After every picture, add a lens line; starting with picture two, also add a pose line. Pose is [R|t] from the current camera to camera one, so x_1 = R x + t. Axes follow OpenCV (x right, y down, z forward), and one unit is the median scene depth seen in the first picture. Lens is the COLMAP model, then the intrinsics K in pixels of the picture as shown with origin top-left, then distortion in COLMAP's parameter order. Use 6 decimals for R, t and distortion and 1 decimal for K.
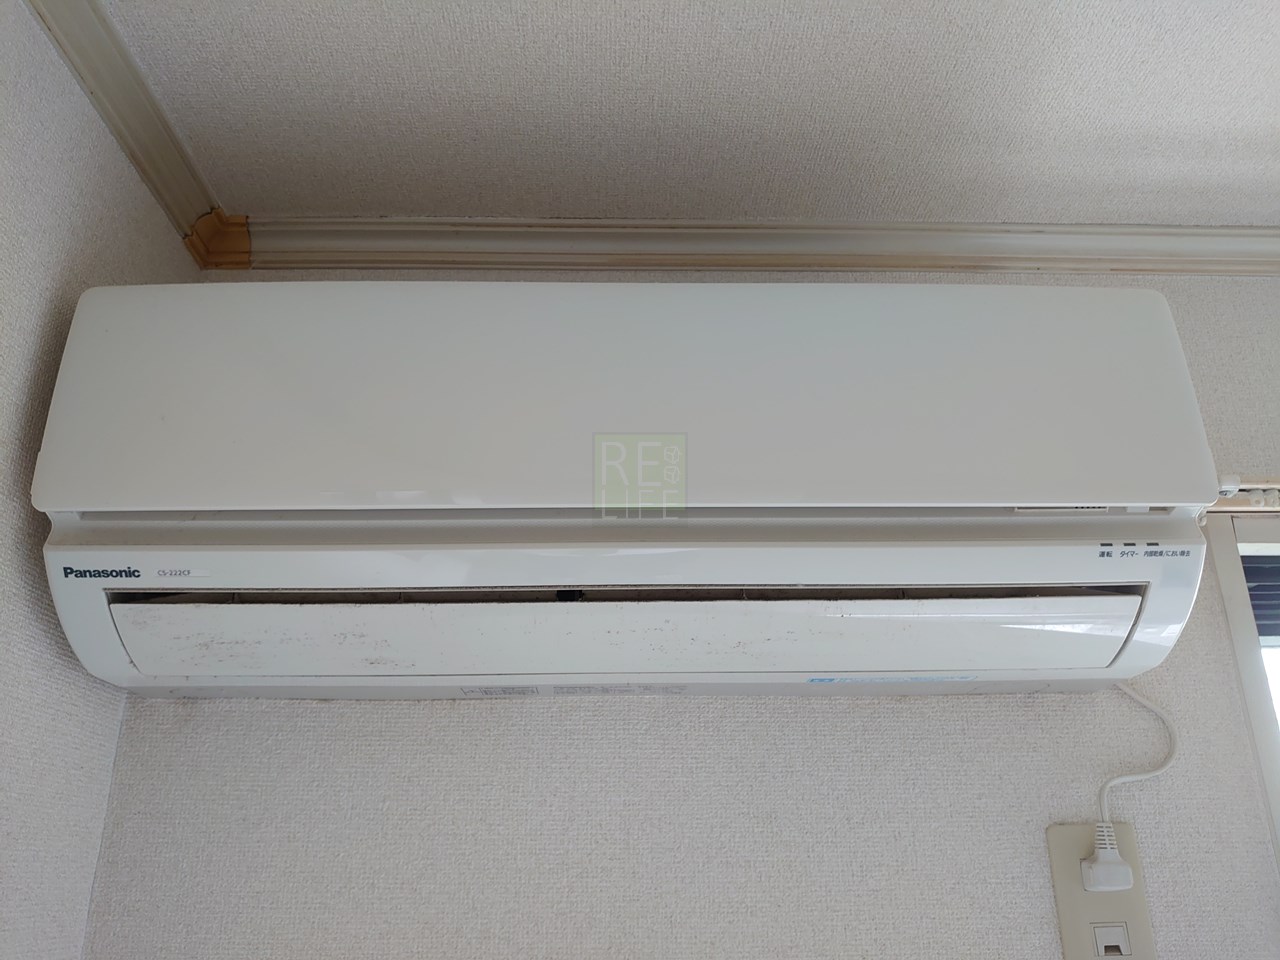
lens RADIAL K [[1006.9, 0, 640.0], [0, 1006.9, 480.0], [0, 0, 1]] dist [0.022322, -0.065596]
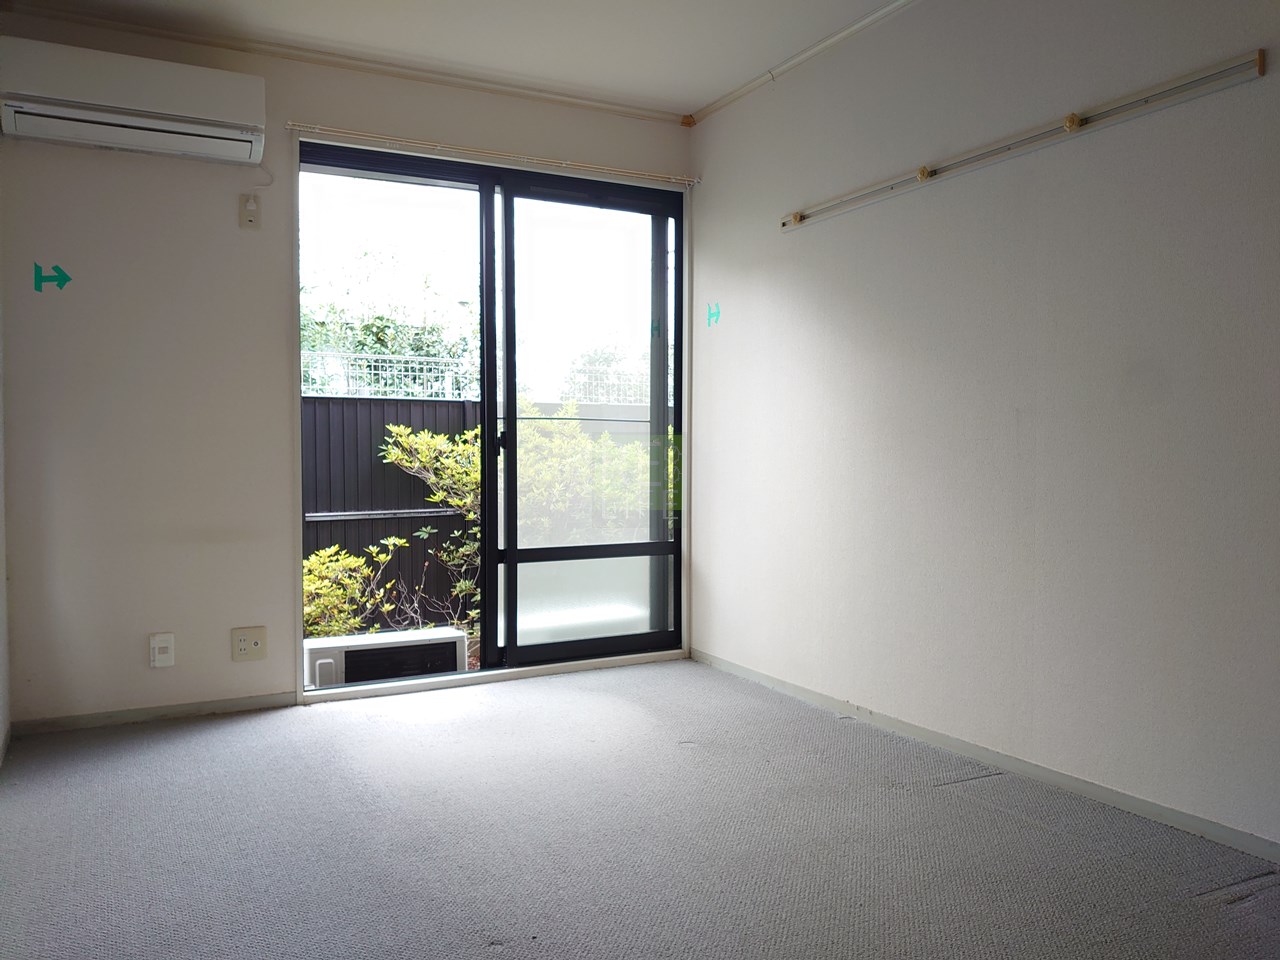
lens RADIAL K [[1006.9, 0, 640.0], [0, 1006.9, 480.0], [0, 0, 1]] dist [0.022322, -0.065596]
pose [[0.895974, 0.003825, 0.444090, 0.006312], [-0.178974, 0.918277, 0.353180, -0.410709], [-0.406447, -0.395920, 0.823437, -4.051867]]
